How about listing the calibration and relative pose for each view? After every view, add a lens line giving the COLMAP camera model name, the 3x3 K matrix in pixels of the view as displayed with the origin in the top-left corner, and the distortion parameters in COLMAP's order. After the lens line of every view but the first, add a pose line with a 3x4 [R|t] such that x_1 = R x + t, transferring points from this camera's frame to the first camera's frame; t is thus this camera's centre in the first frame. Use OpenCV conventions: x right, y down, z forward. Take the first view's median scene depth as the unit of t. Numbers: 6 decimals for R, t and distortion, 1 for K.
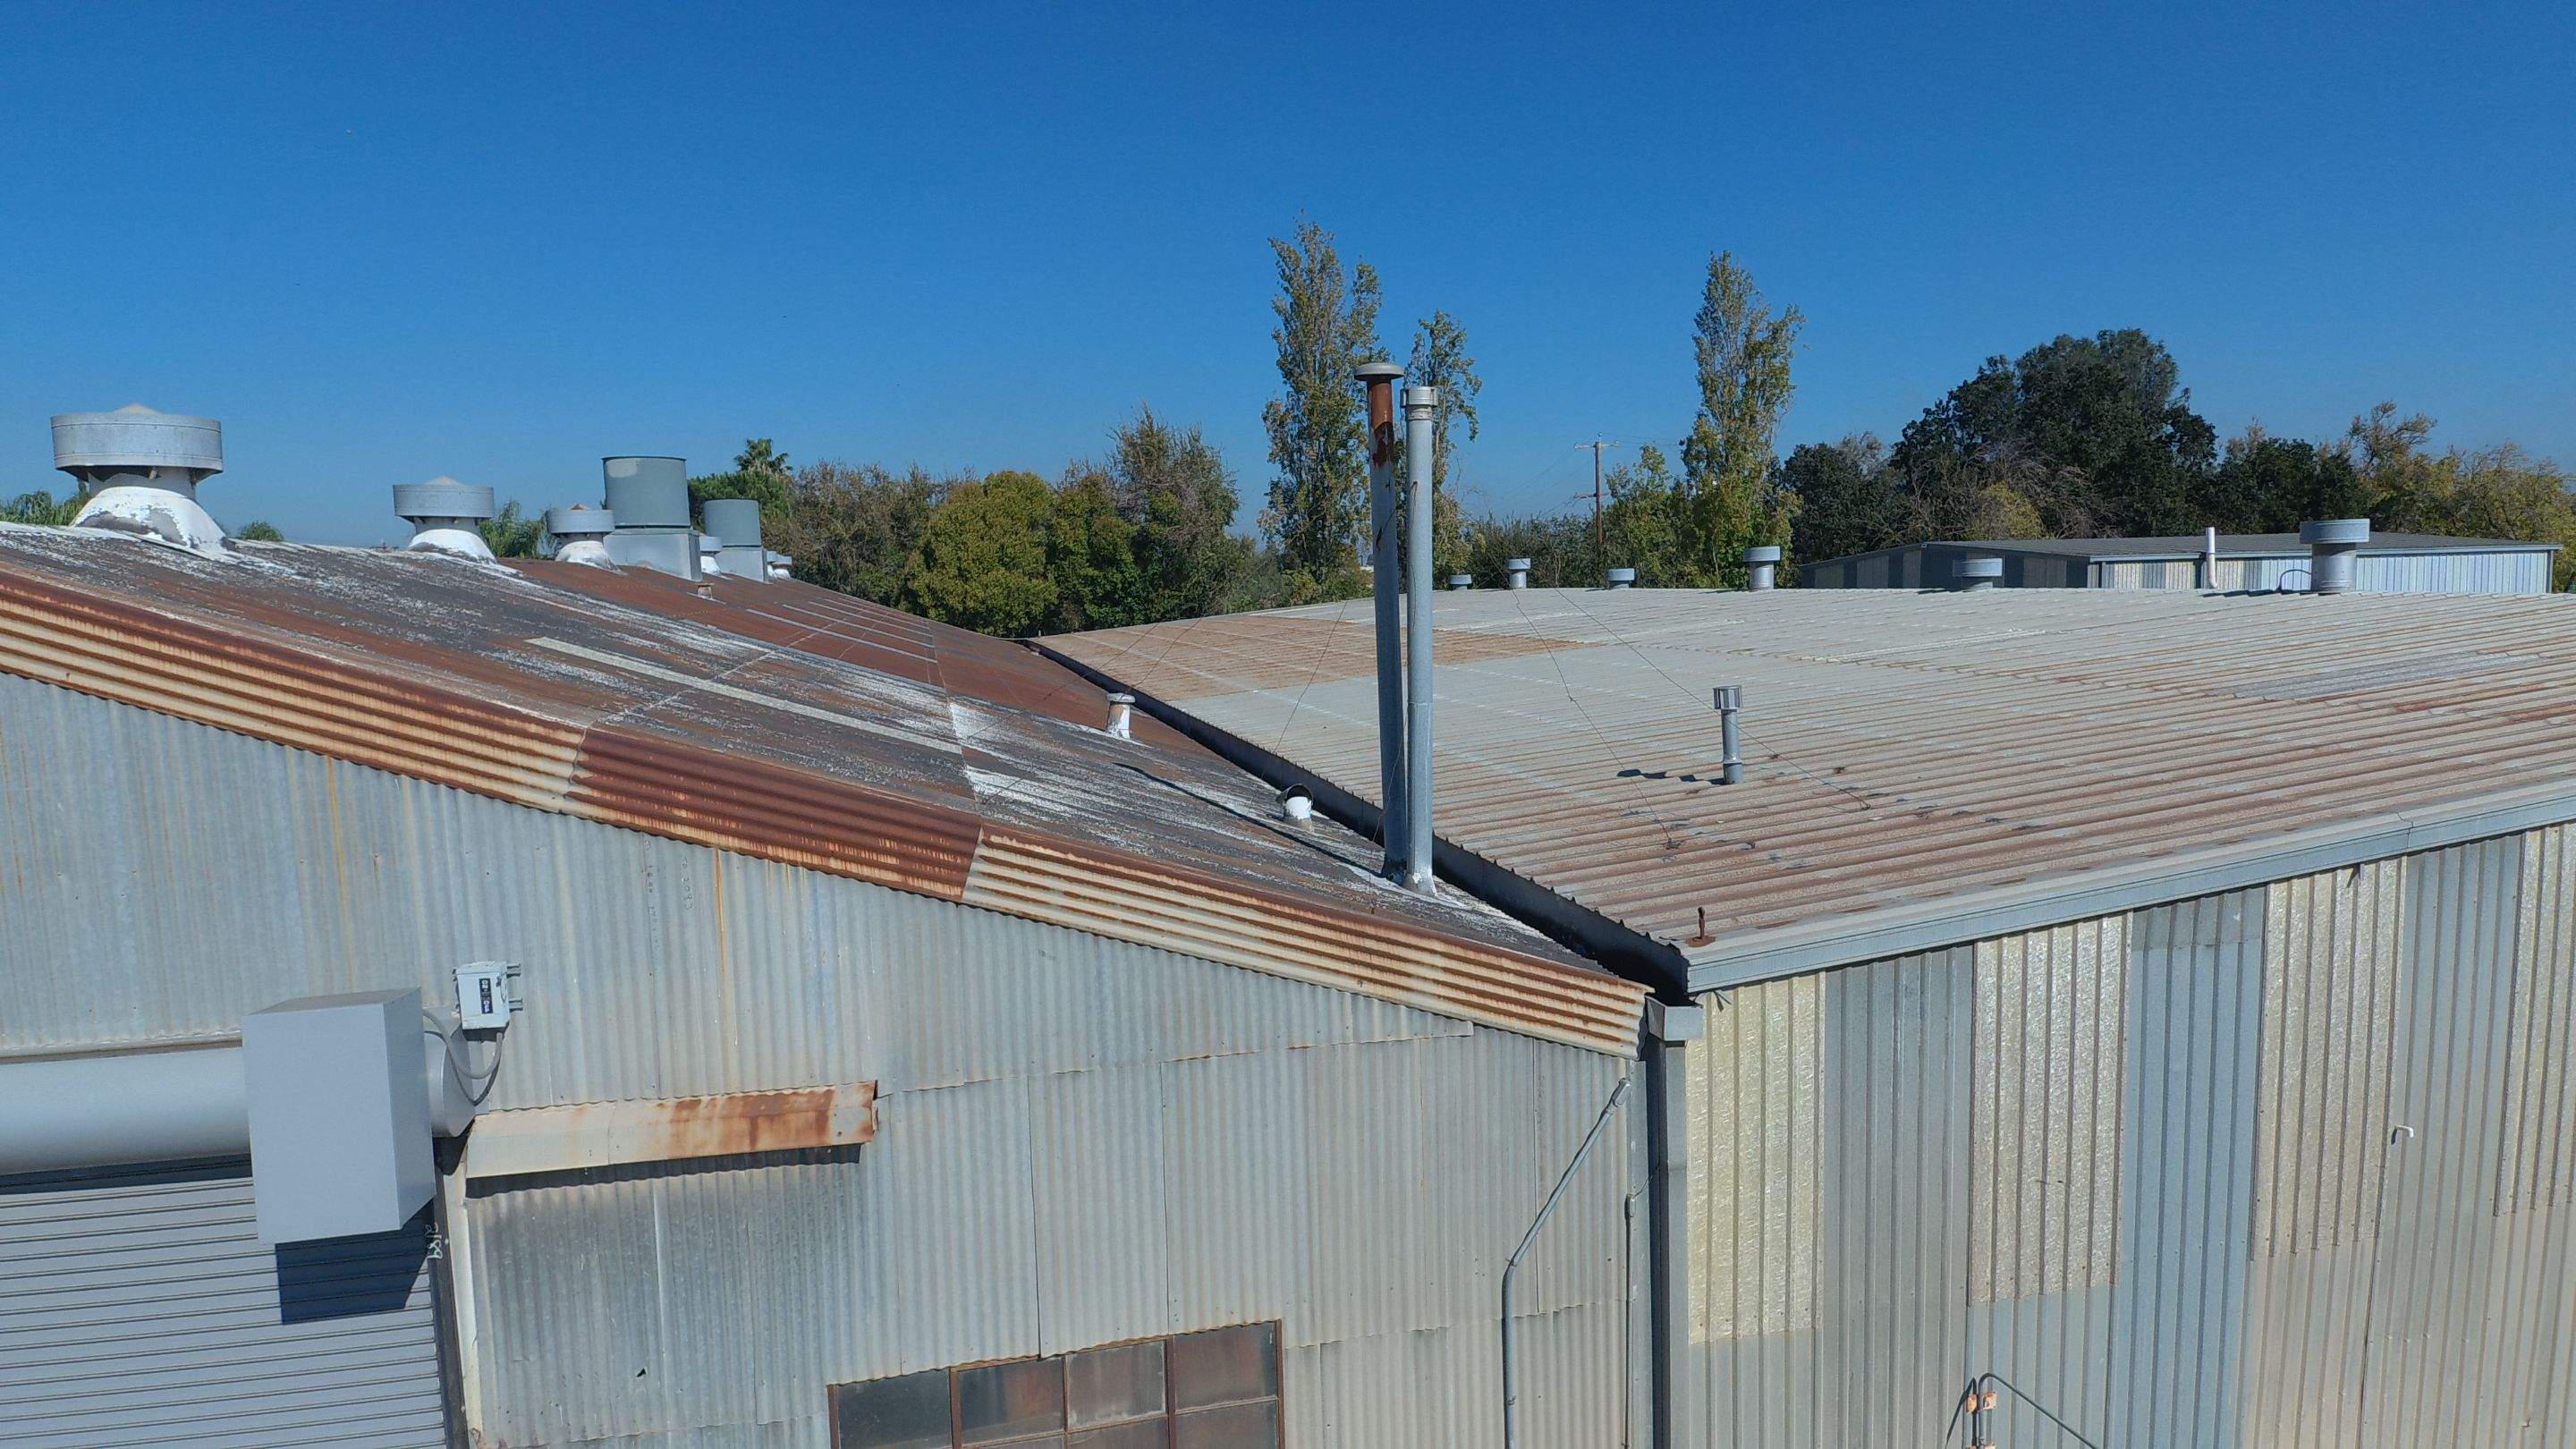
lens RADIAL K [[1535.0, 0, 1291.2], [0, 1535.0, 757.4], [0, 0, 1]] dist [0.091432, -0.119753]
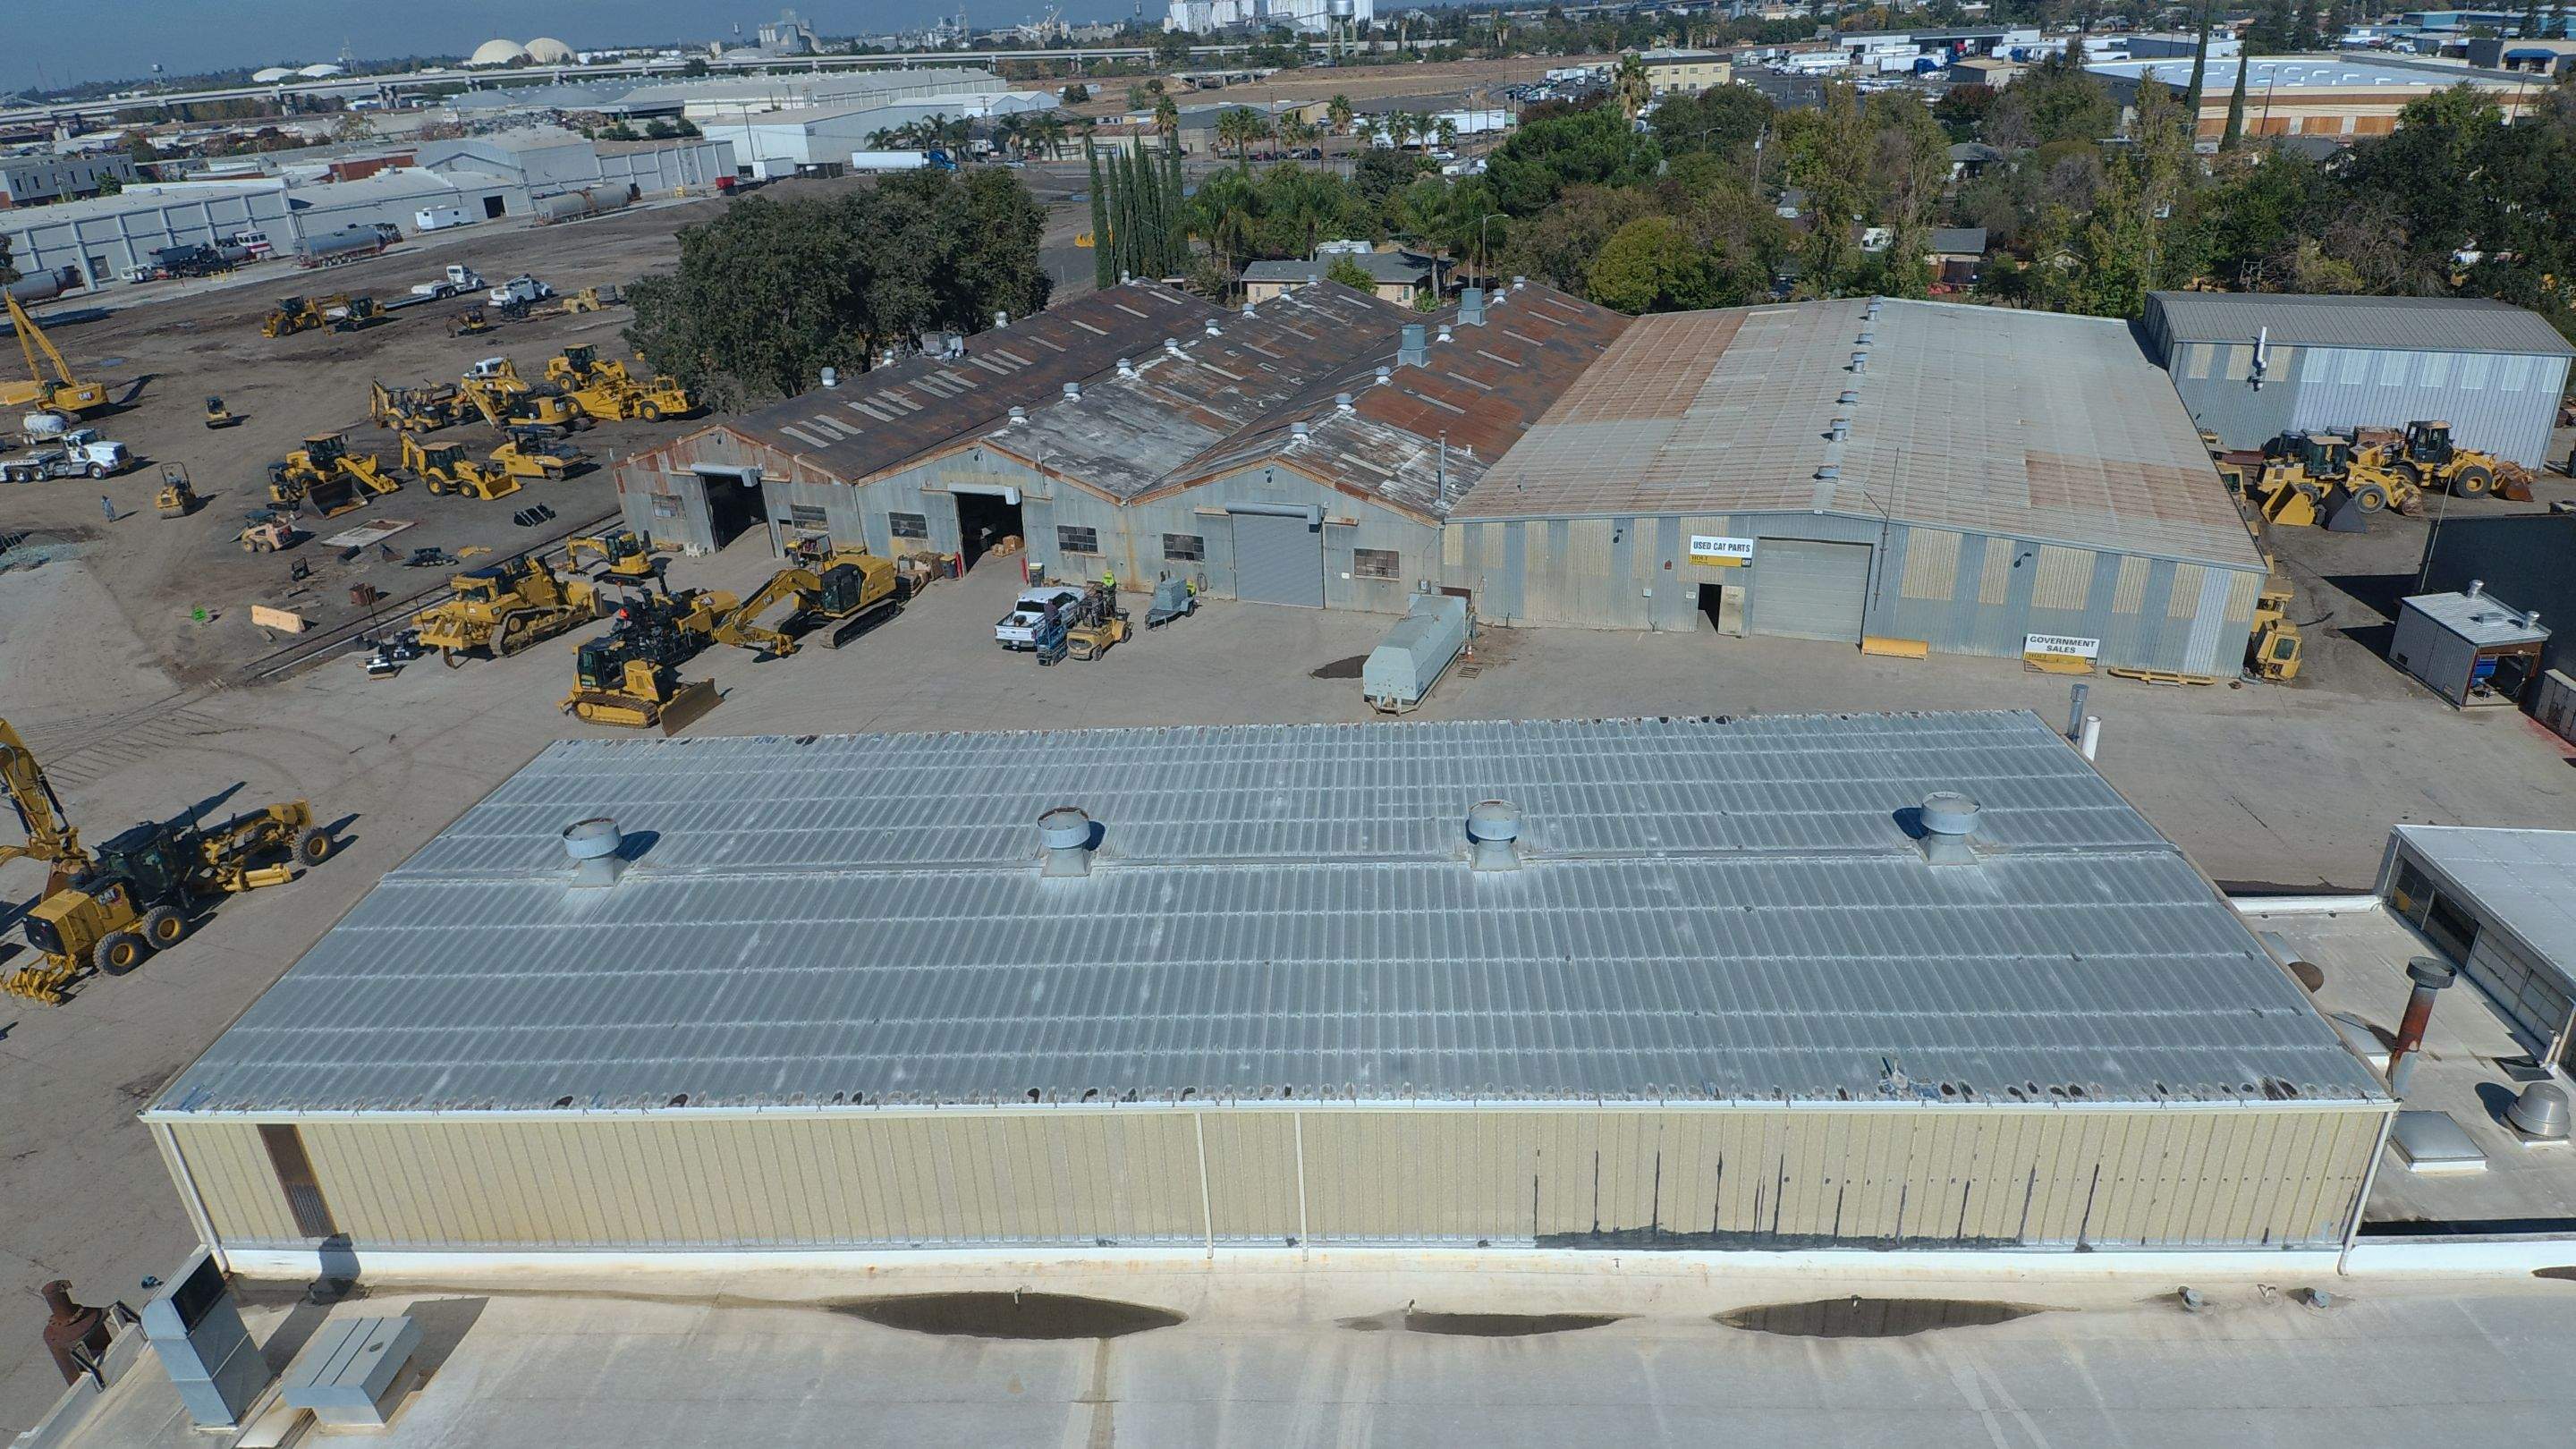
lens RADIAL K [[1535.0, 0, 1291.2], [0, 1535.0, 757.4], [0, 0, 1]] dist [0.091432, -0.119753]
pose [[0.822164, 0.232631, -0.519546, 0.618035], [-0.040299, 0.934182, 0.354514, -0.234595], [0.567822, -0.270532, 0.777426, -0.933803]]
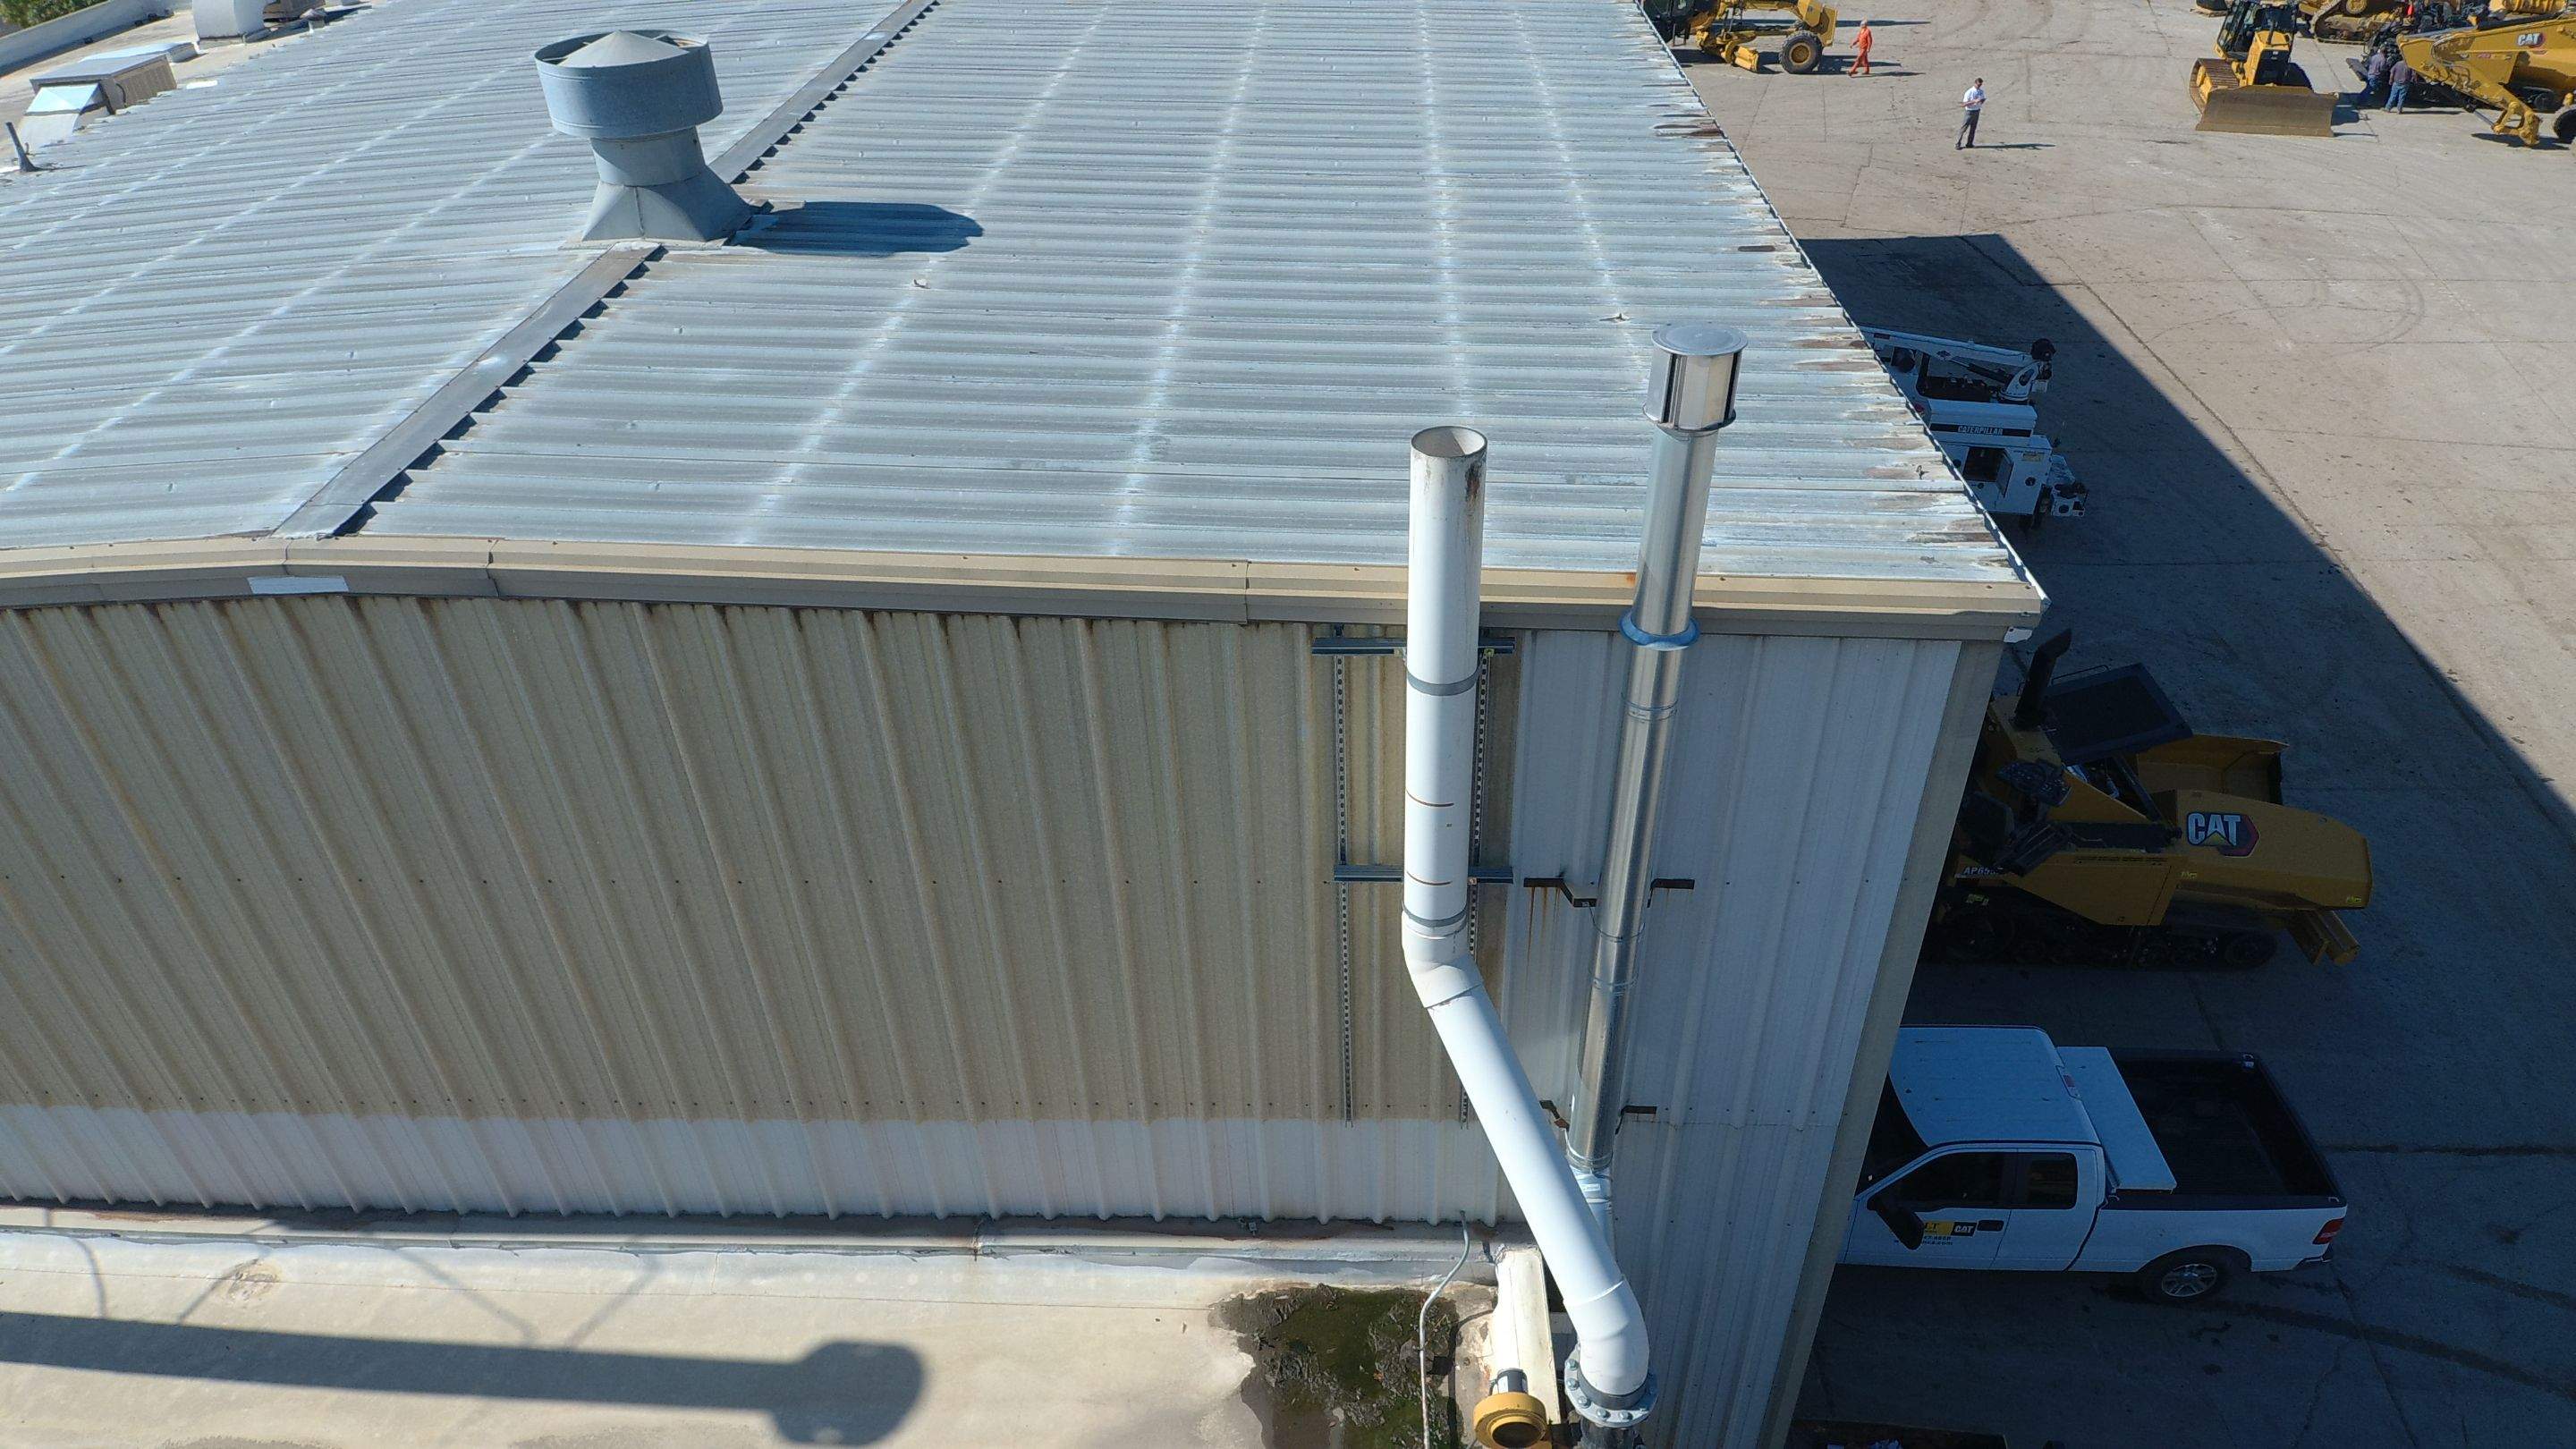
lens RADIAL K [[1535.0, 0, 1291.2], [0, 1535.0, 757.4], [0, 0, 1]] dist [0.091432, -0.119753]
pose [[-0.560604, 0.522021, -0.642820, 0.637313], [-0.051463, 0.752810, 0.656223, -0.100274], [0.826483, 0.400963, -0.395164, -0.249494]]
